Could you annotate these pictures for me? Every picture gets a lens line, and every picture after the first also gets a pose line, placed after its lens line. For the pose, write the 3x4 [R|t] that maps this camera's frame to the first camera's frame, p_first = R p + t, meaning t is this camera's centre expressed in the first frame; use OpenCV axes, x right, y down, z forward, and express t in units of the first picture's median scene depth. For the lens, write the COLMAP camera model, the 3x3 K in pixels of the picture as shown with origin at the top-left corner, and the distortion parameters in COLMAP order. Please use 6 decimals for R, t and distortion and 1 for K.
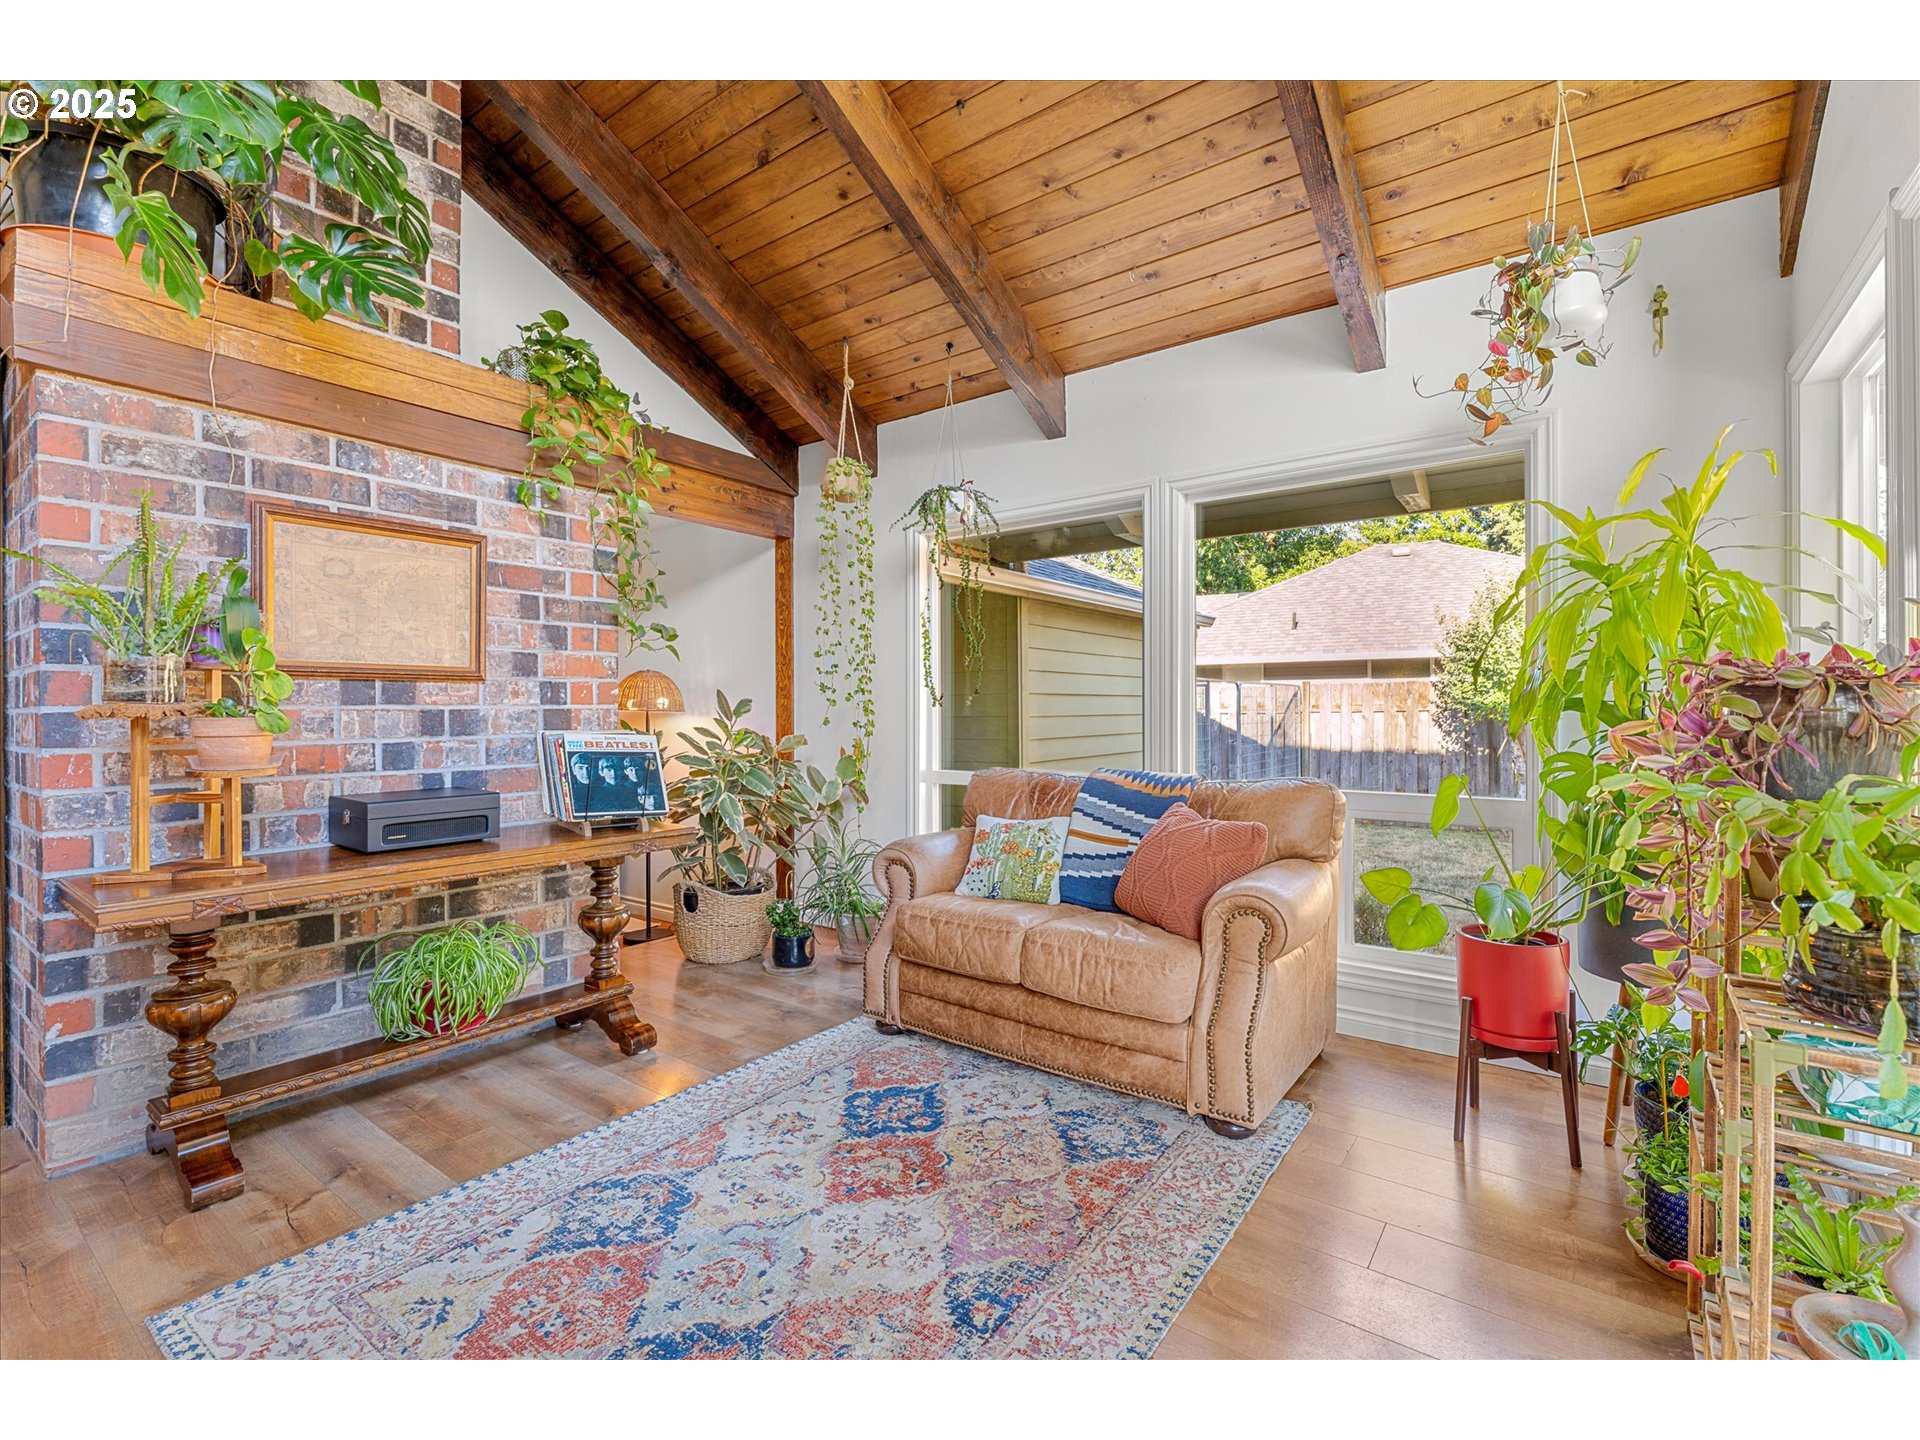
lens RADIAL K [[872.4, 0, 960.0], [0, 872.4, 720.0], [0, 0, 1]] dist [-0.001087, -0.000190]
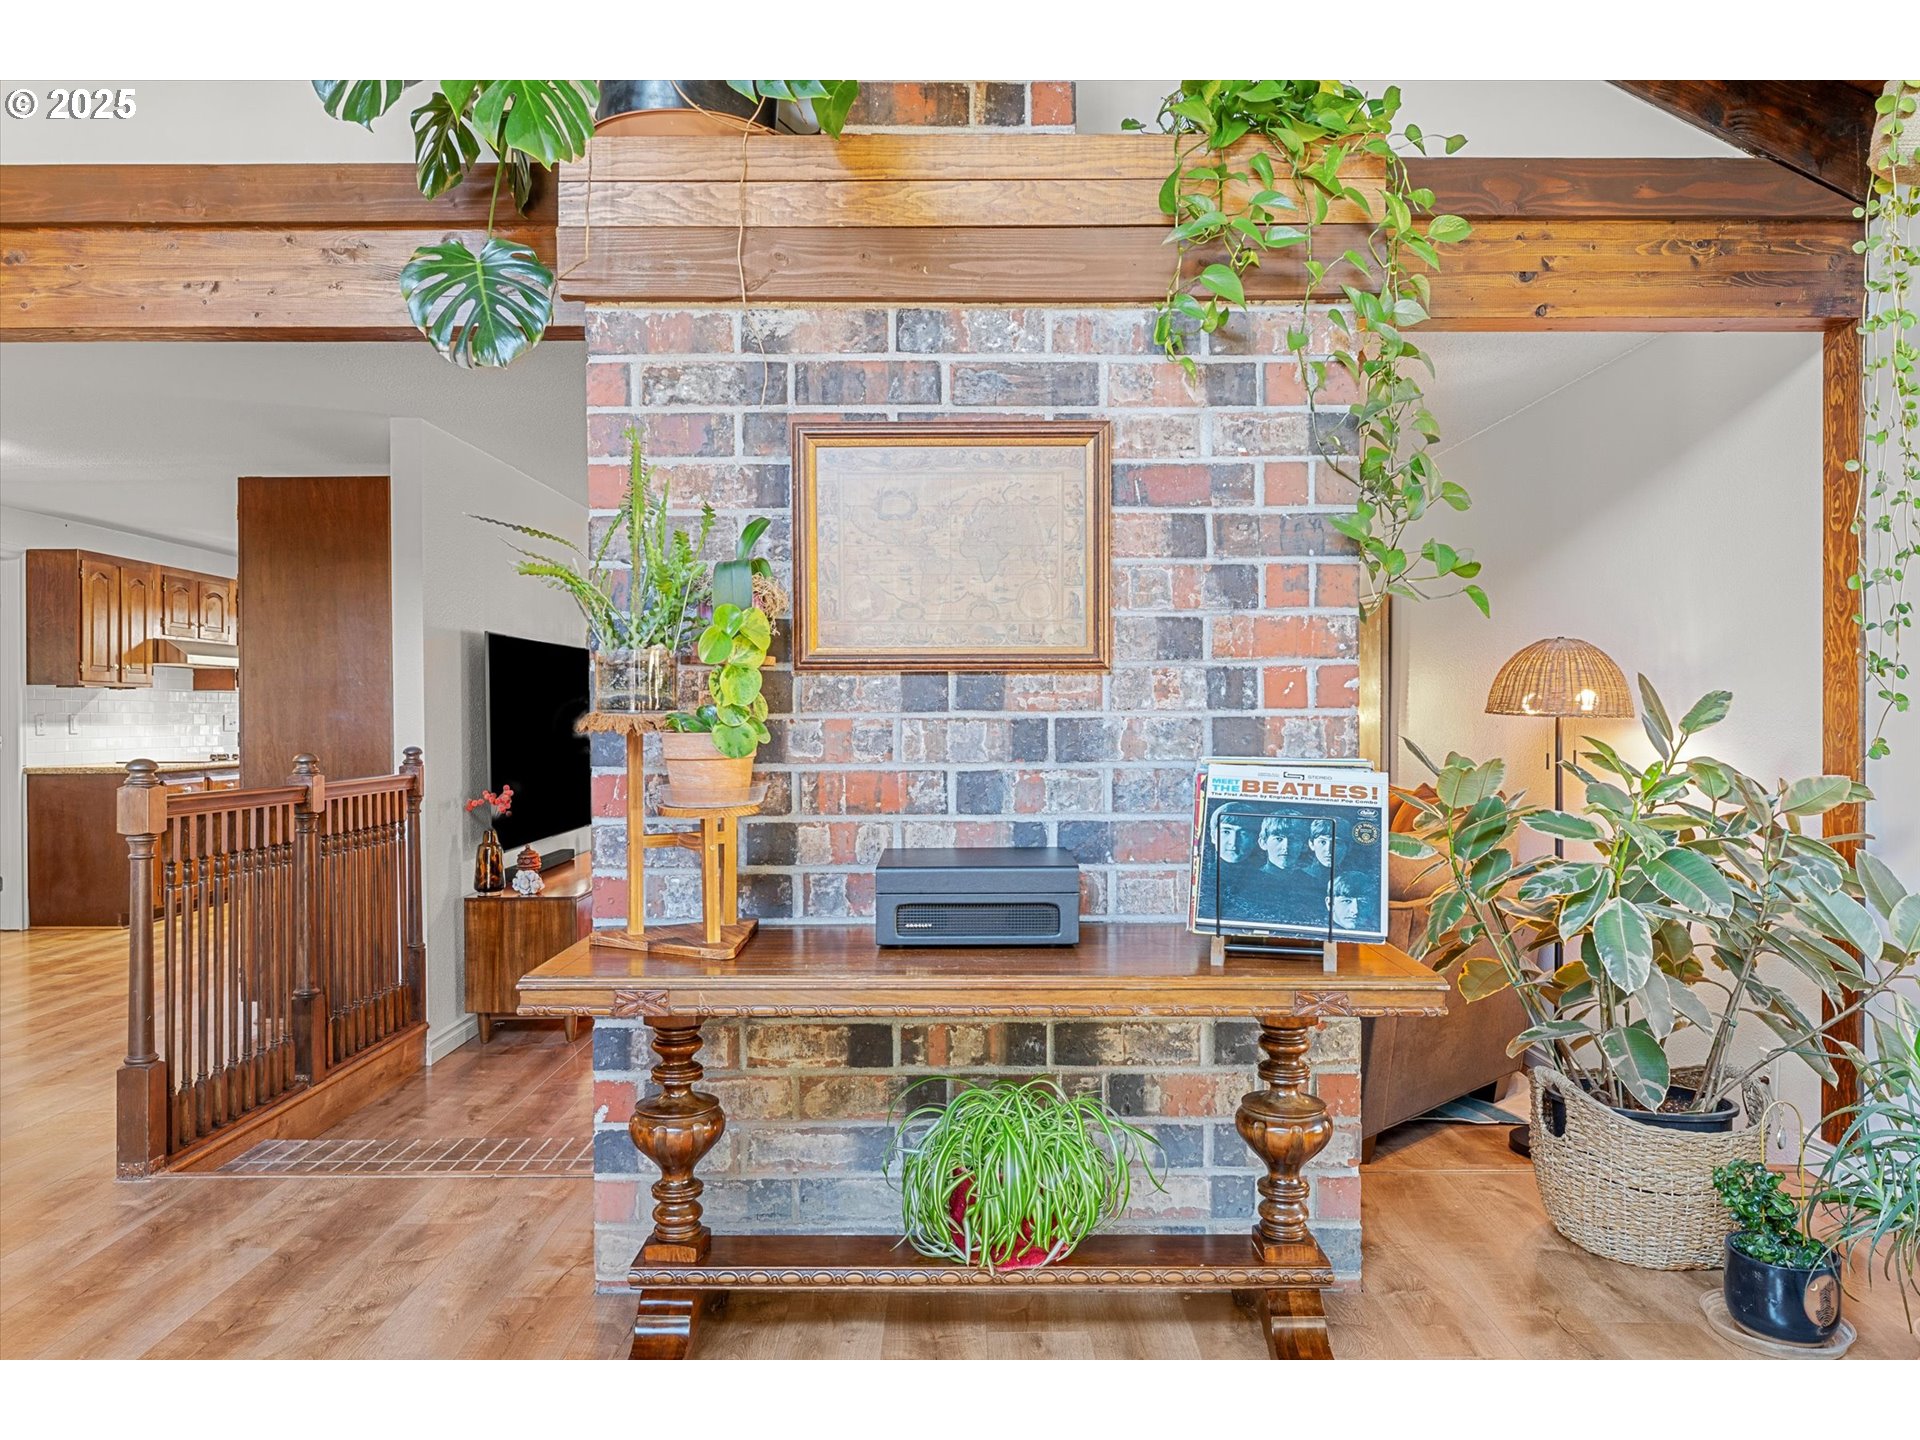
lens RADIAL K [[1302.8, 0, 960.0], [0, 1302.8, 720.0], [0, 0, 1]] dist [0.000963, -0.000749]
pose [[0.593363, 0.008523, -0.804890, 0.102681], [-0.007566, 0.999959, 0.005011, -0.014926], [0.804900, 0.003116, 0.593403, 0.413995]]
